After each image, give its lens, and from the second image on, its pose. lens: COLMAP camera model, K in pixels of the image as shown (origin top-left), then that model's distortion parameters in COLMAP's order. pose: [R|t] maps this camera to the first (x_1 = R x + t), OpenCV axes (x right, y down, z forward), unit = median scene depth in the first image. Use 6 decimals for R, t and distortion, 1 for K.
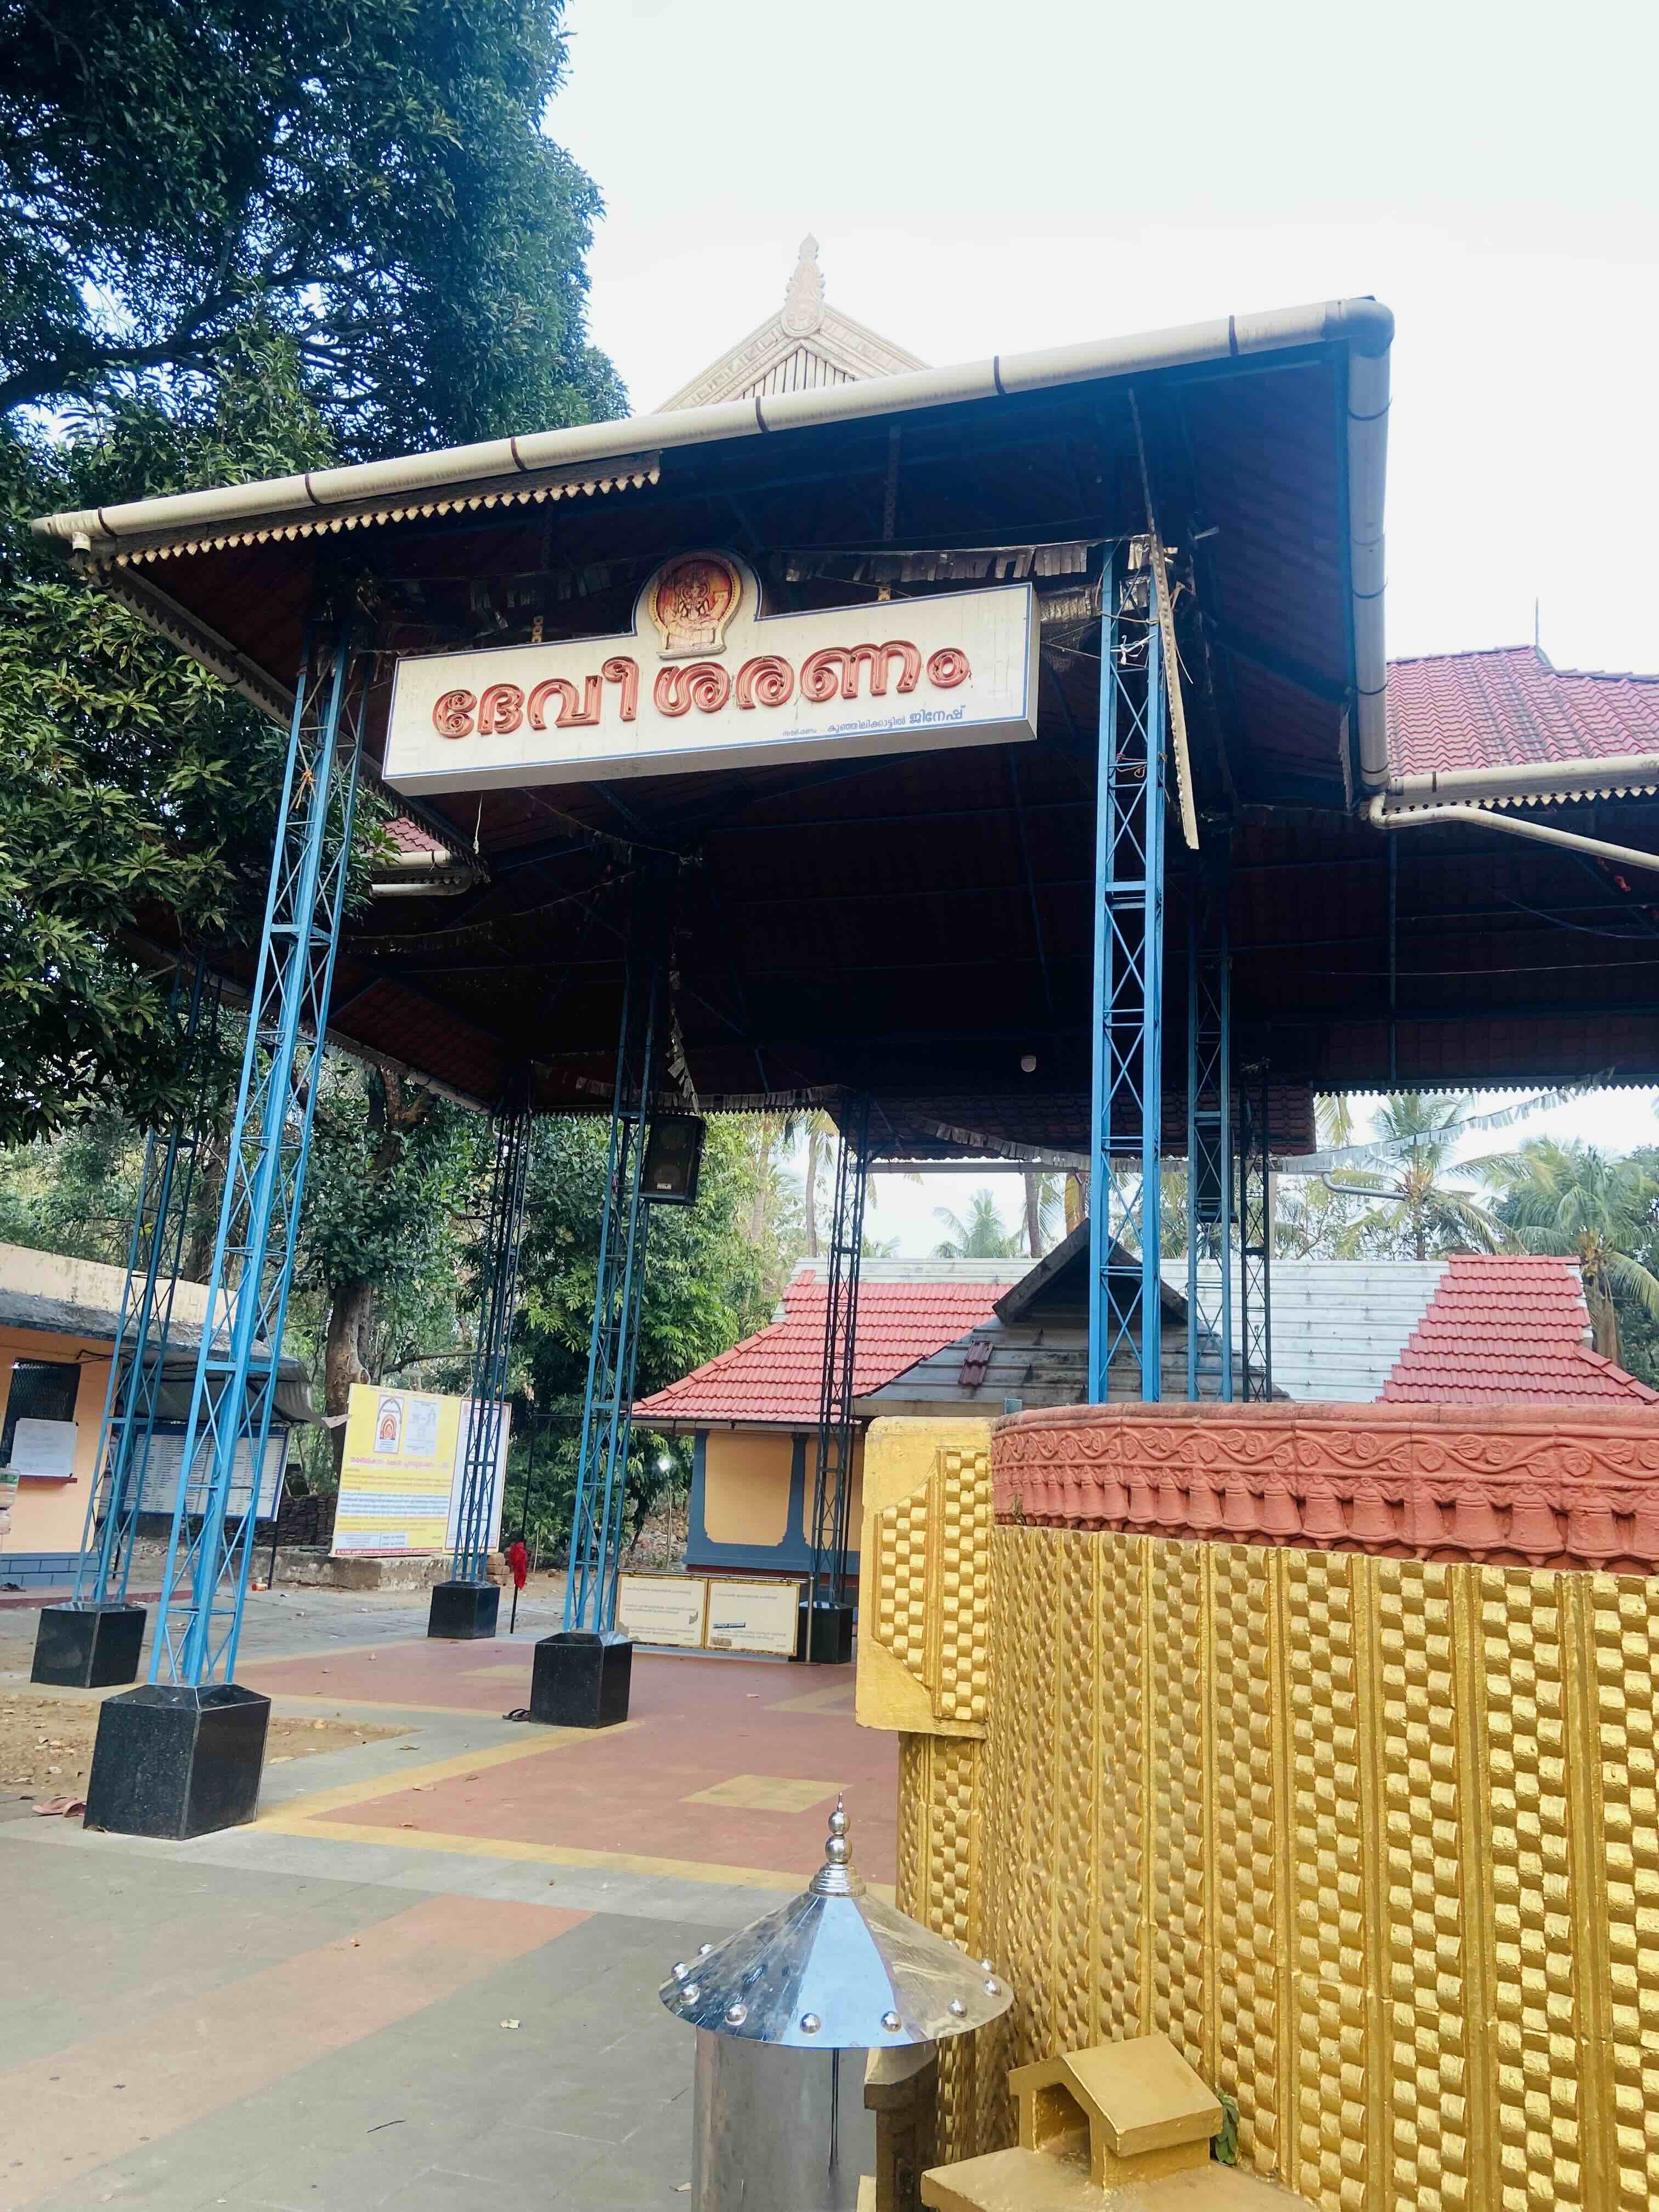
lens RADIAL K [[1665.3, 0, 838.8], [0, 1665.3, 1094.3], [0, 0, 1]] dist [0.123495, -0.150907]
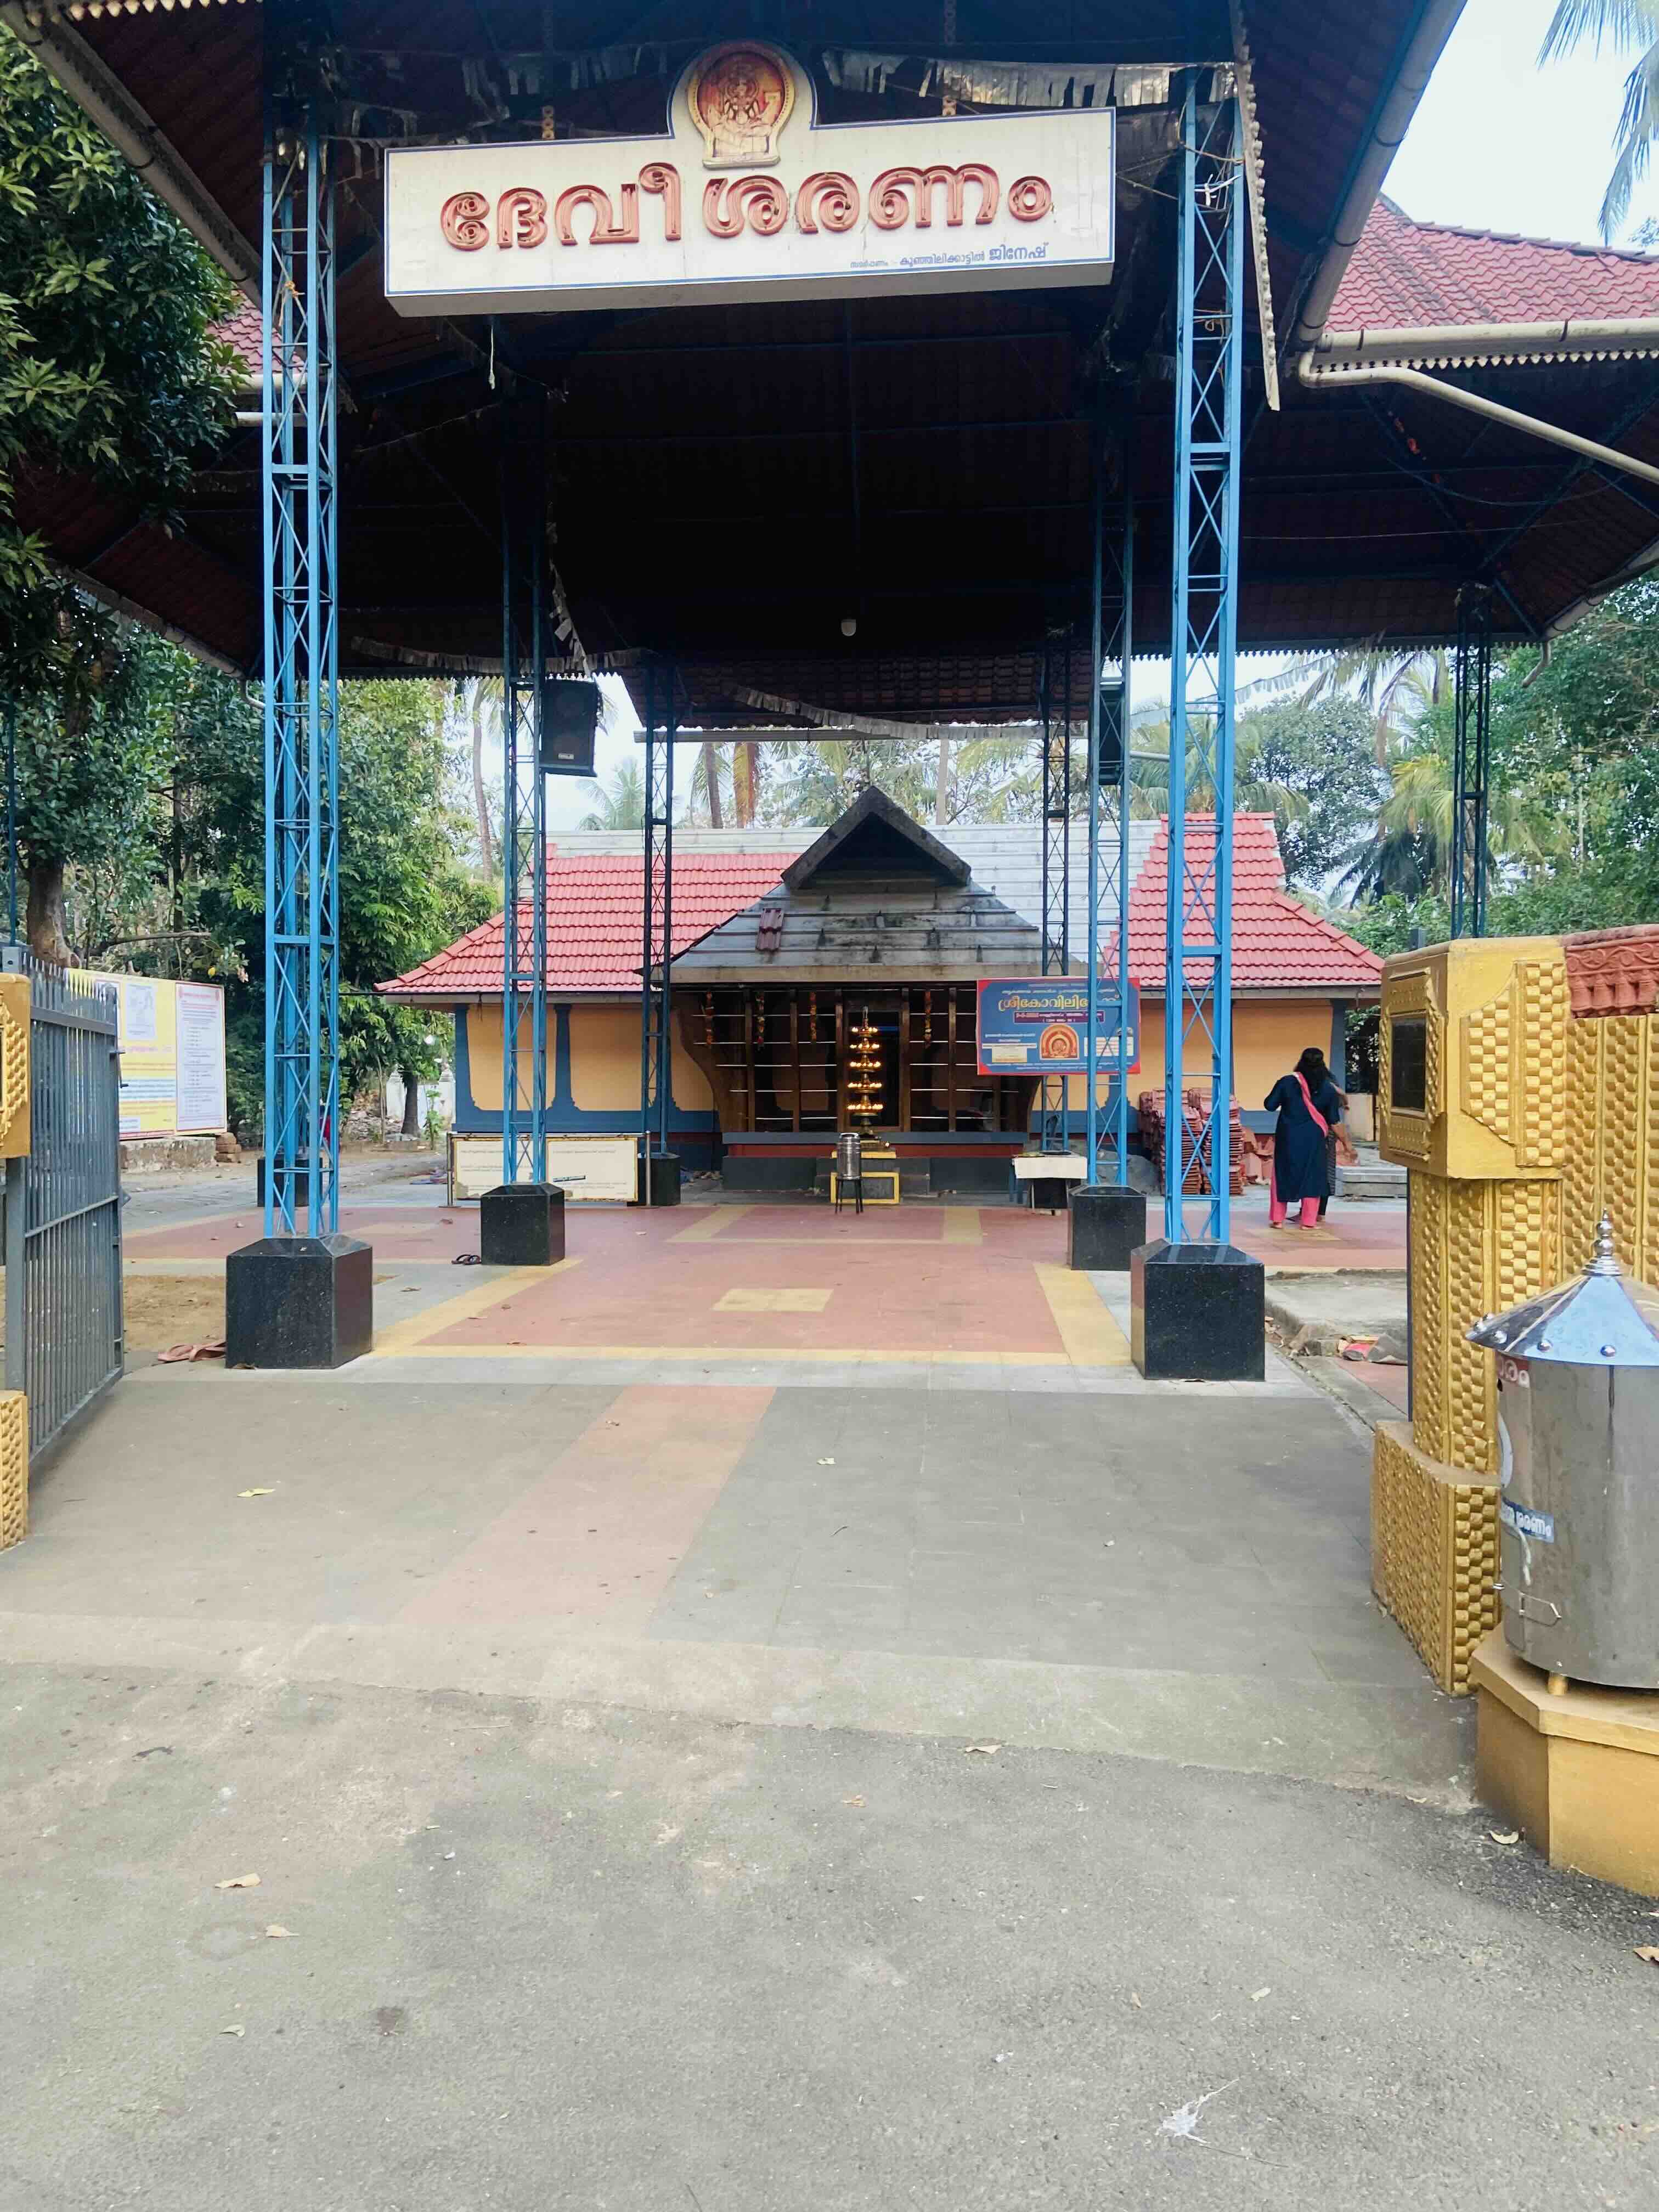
lens RADIAL K [[1665.3, 0, 800.8], [0, 1665.3, 1108.4], [0, 0, 1]] dist [0.123495, -0.150907]
pose [[0.977410, -0.052987, 0.204601, -0.222845], [-0.001857, 0.965873, 0.259010, -0.001319], [-0.211342, -0.253539, 0.943956, -0.025323]]
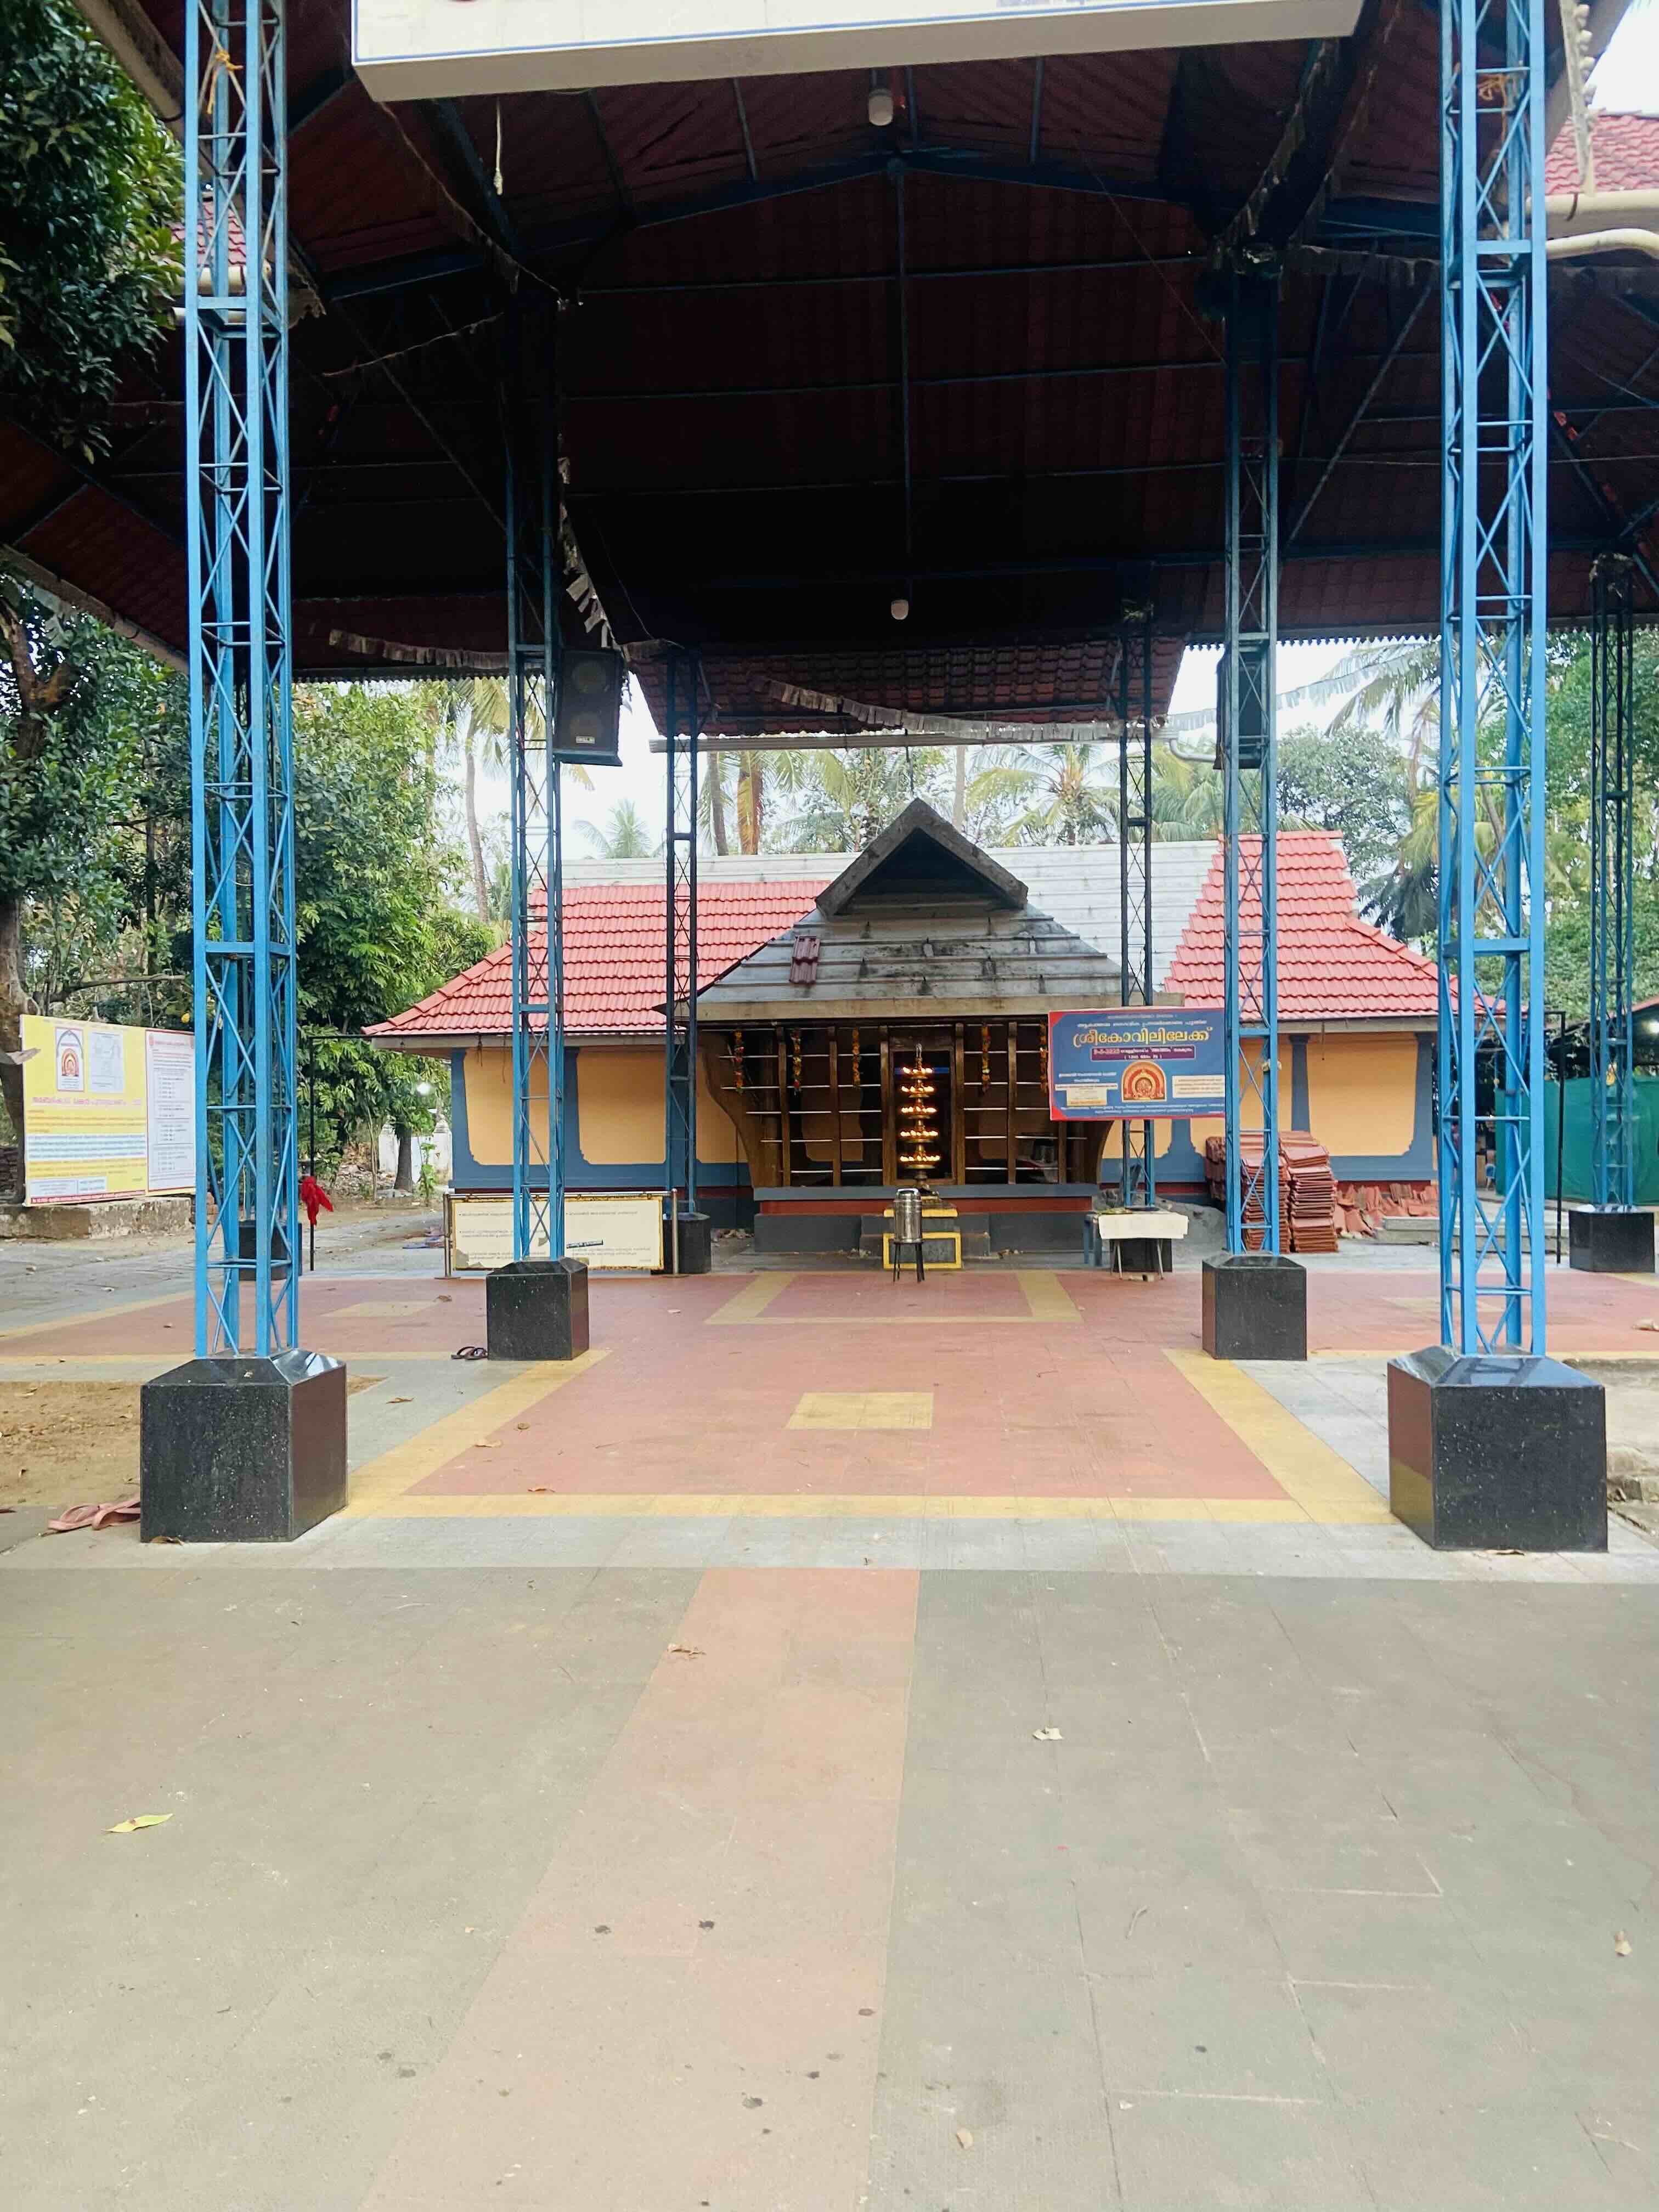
lens RADIAL K [[1665.3, 0, 816.8], [0, 1665.3, 1138.8], [0, 0, 1]] dist [0.123495, -0.150907]
pose [[0.974240, -0.062457, 0.216690, -0.224304], [0.006488, 0.968247, 0.249910, 0.048074], [-0.225418, -0.242066, 0.943711, 0.188422]]
